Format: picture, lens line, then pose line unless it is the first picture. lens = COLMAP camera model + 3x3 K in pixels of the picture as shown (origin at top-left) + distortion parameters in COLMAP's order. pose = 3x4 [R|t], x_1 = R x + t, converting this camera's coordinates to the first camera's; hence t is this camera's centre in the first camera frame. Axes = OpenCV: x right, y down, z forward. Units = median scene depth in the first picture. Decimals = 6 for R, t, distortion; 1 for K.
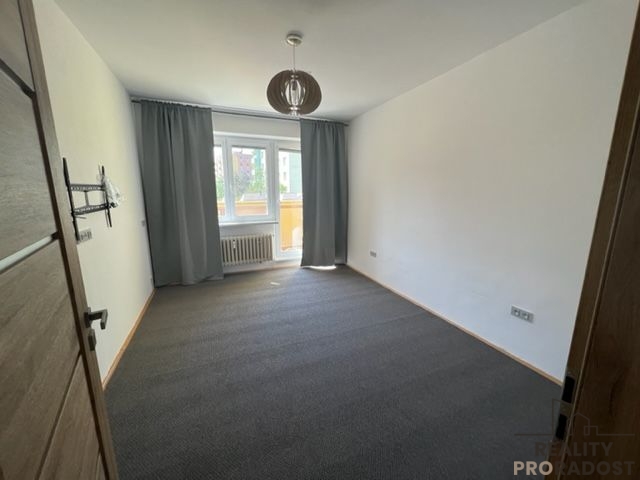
lens RADIAL K [[253.6, 0, 320.0], [0, 253.6, 240.0], [0, 0, 1]] dist [-0.000118, -0.000061]
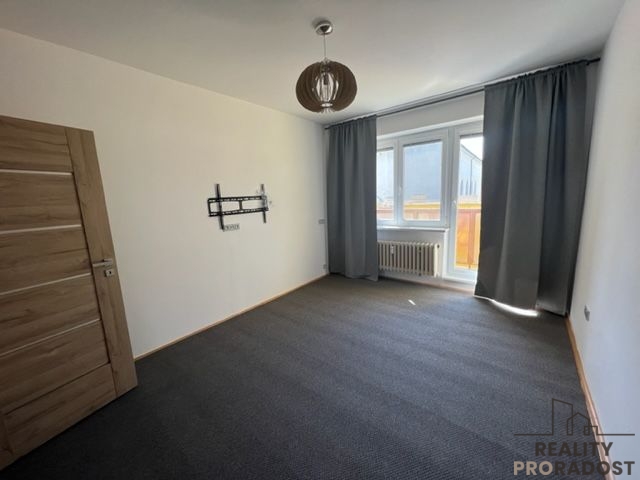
lens RADIAL K [[253.6, 0, 320.0], [0, 253.6, 240.0], [0, 0, 1]] dist [-0.000118, -0.000061]
pose [[0.476335, 0.126426, -0.870127, 0.369587], [-0.123178, 0.989445, 0.076331, -0.057998], [0.870593, 0.070821, 0.486880, 0.294870]]
